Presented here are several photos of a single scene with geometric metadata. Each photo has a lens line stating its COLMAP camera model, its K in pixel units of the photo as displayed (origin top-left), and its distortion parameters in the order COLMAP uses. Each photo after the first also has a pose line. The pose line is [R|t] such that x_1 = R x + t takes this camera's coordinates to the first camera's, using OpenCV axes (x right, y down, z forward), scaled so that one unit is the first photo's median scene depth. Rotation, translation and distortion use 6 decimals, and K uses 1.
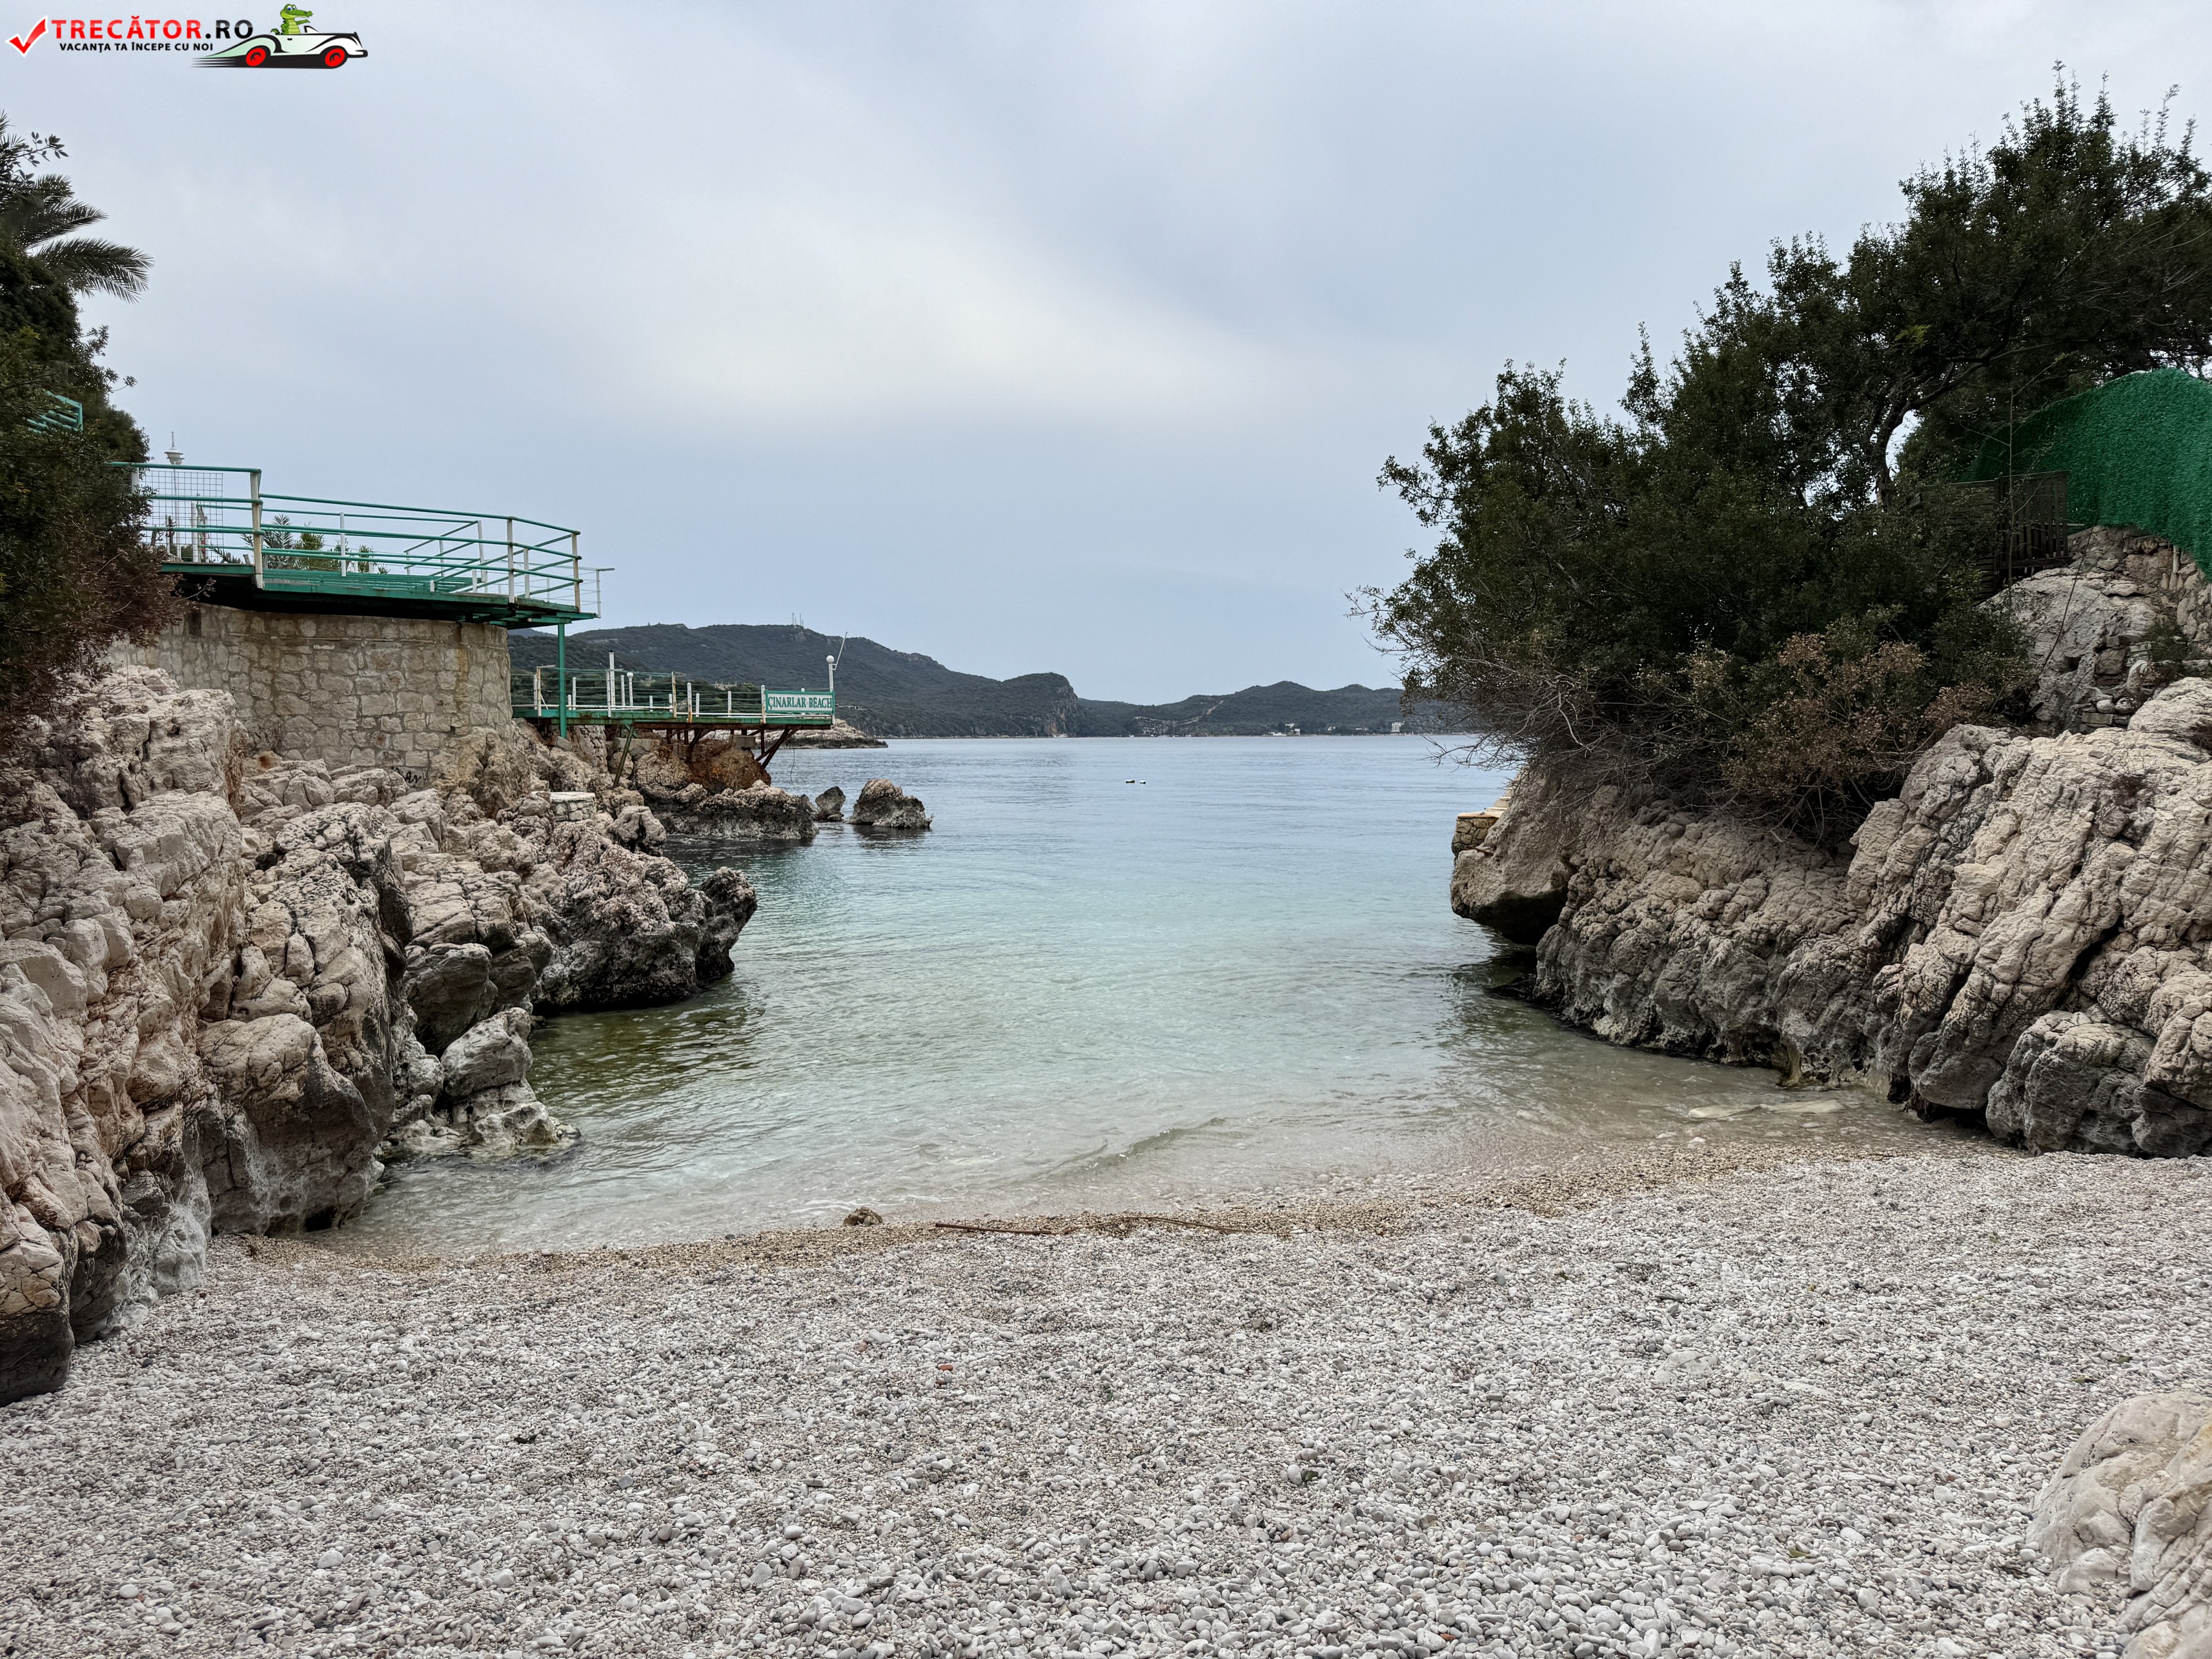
lens RADIAL K [[1552.0, 0, 1116.2], [0, 1552.0, 822.5], [0, 0, 1]] dist [0.051946, -0.056192]
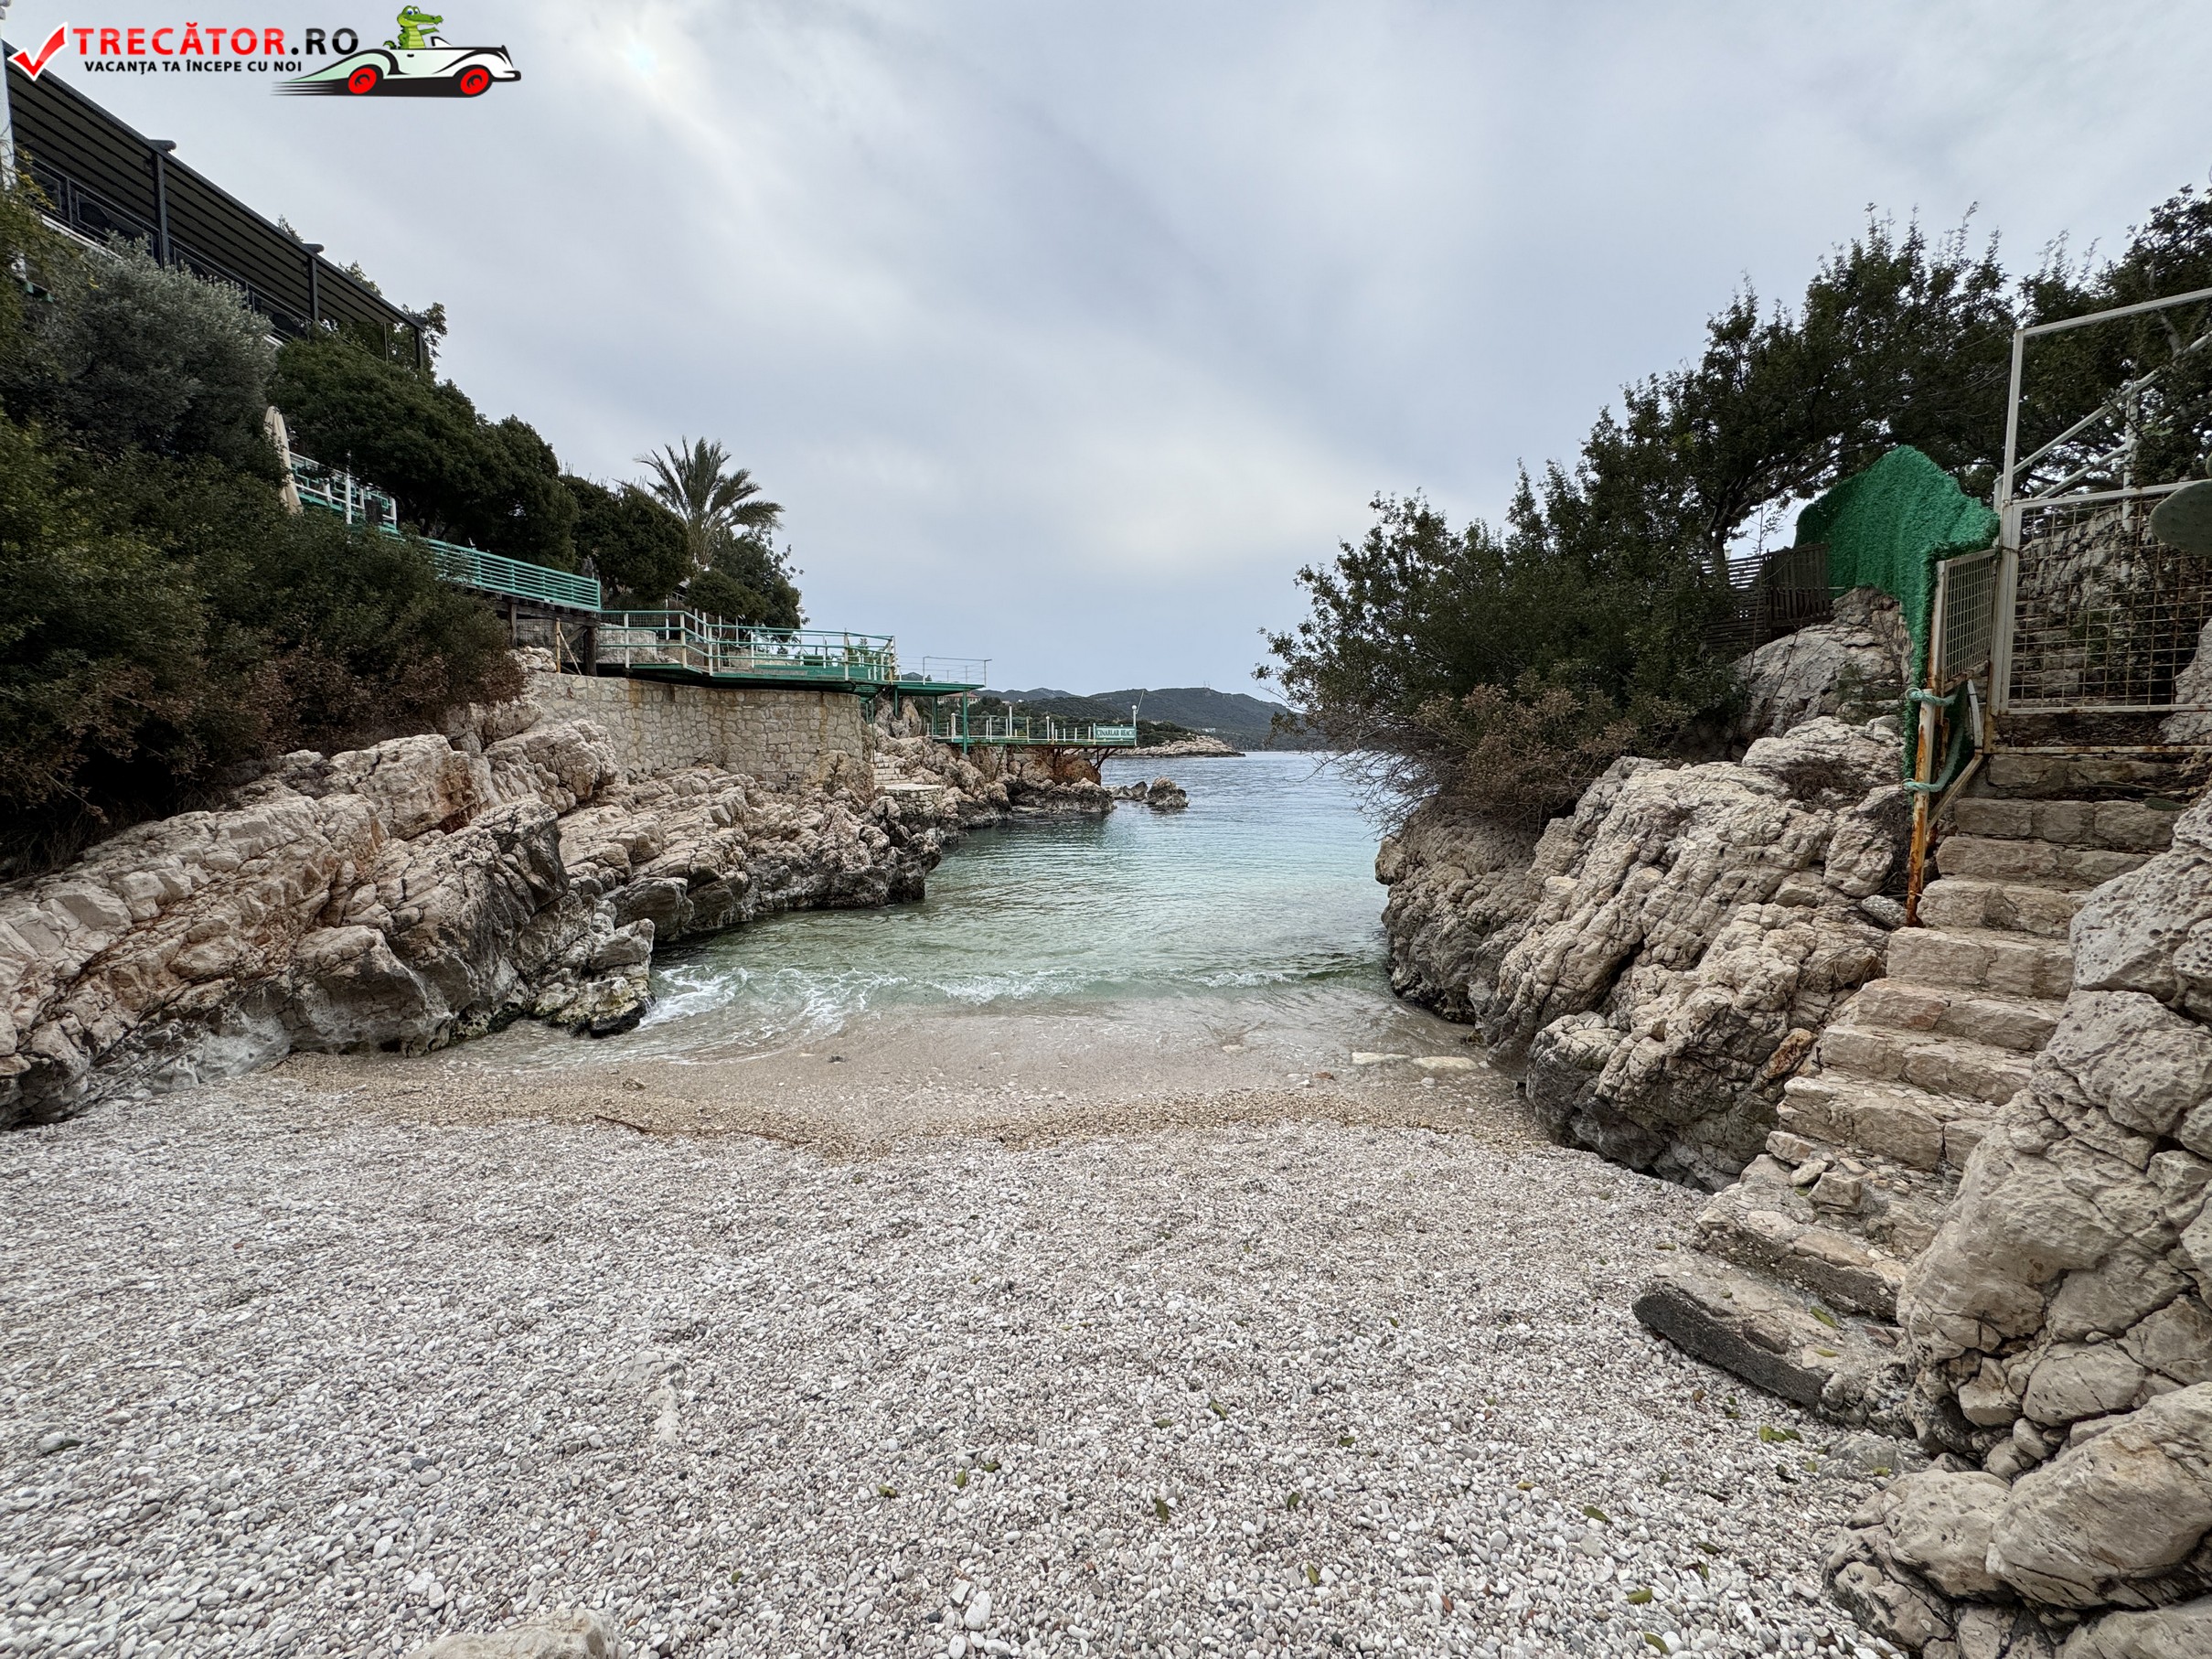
lens RADIAL K [[876.7, 0, 1110.1], [0, 876.7, 825.0], [0, 0, 1]] dist [0.001822, -0.001829]
pose [[0.951211, 0.028584, -0.307214, 0.272131], [-0.019467, 0.999276, 0.032701, -0.017759], [0.307926, -0.025125, 0.951079, 0.170901]]
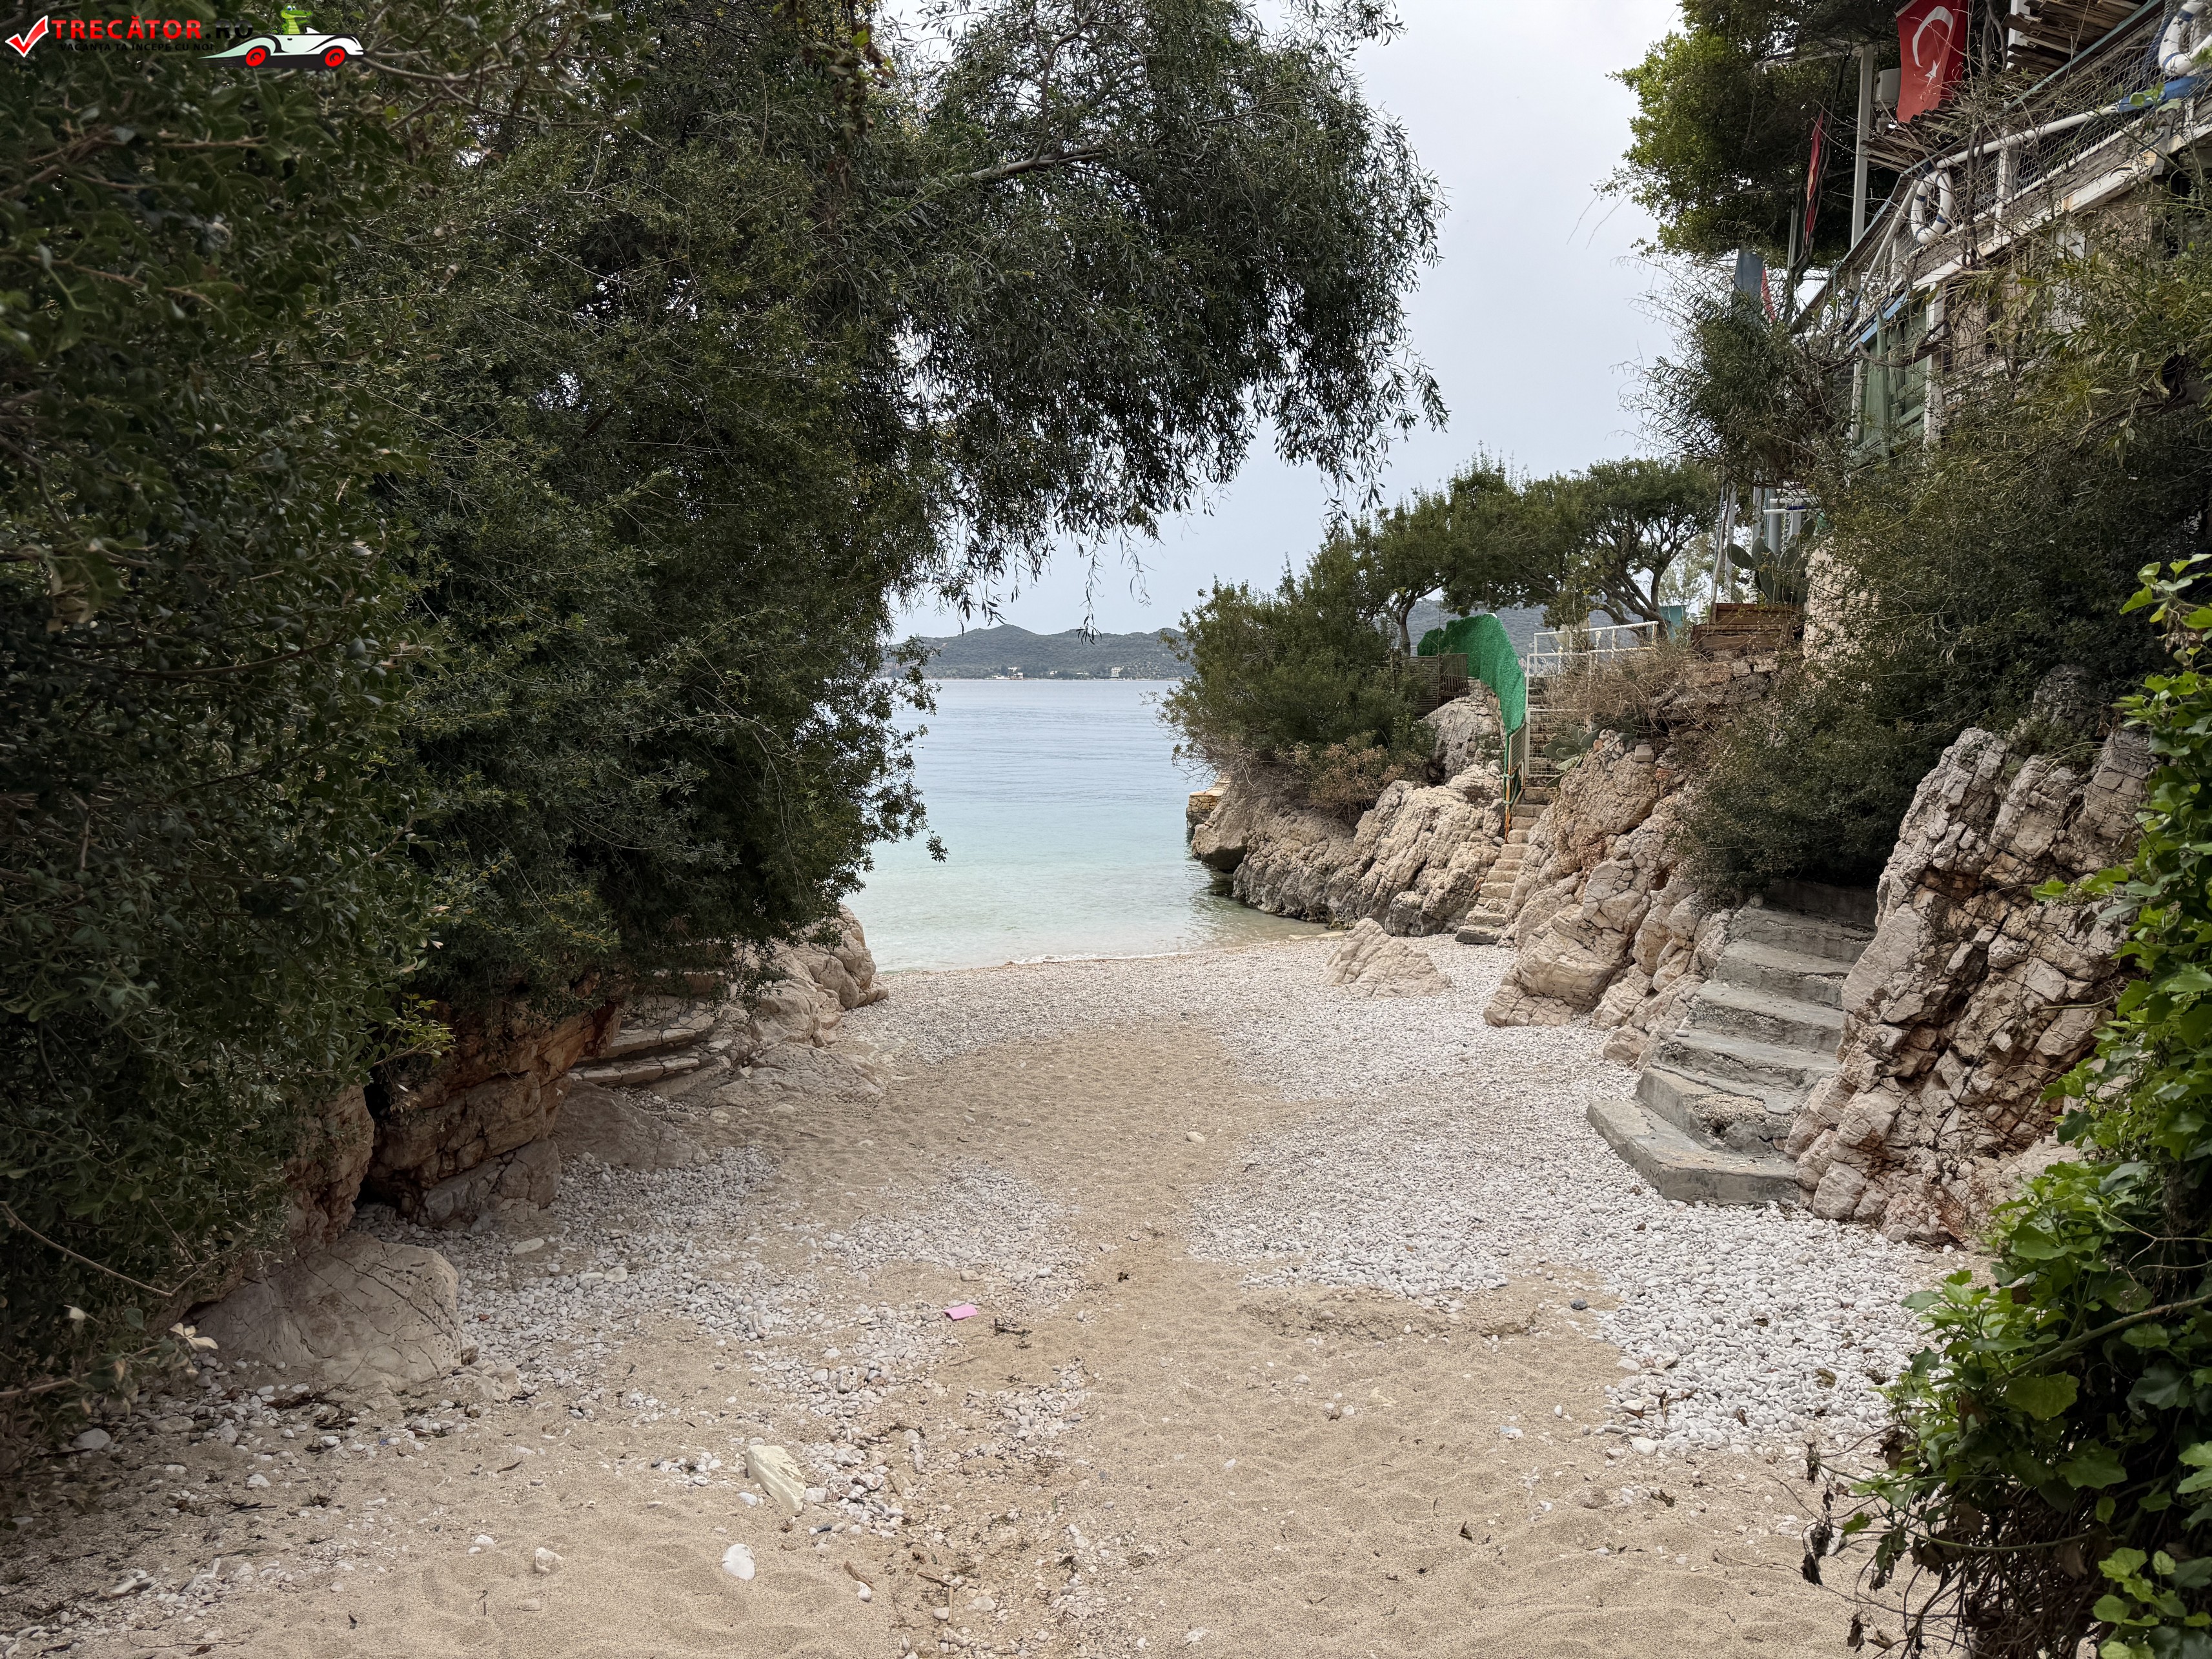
lens RADIAL K [[1552.0, 0, 1101.6], [0, 1552.0, 823.8], [0, 0, 1]] dist [0.051946, -0.056192]
pose [[0.985511, -0.007004, 0.169469, -0.247788], [0.000358, 0.999231, 0.039217, -0.066066], [-0.169613, -0.038588, 0.984755, -0.985032]]
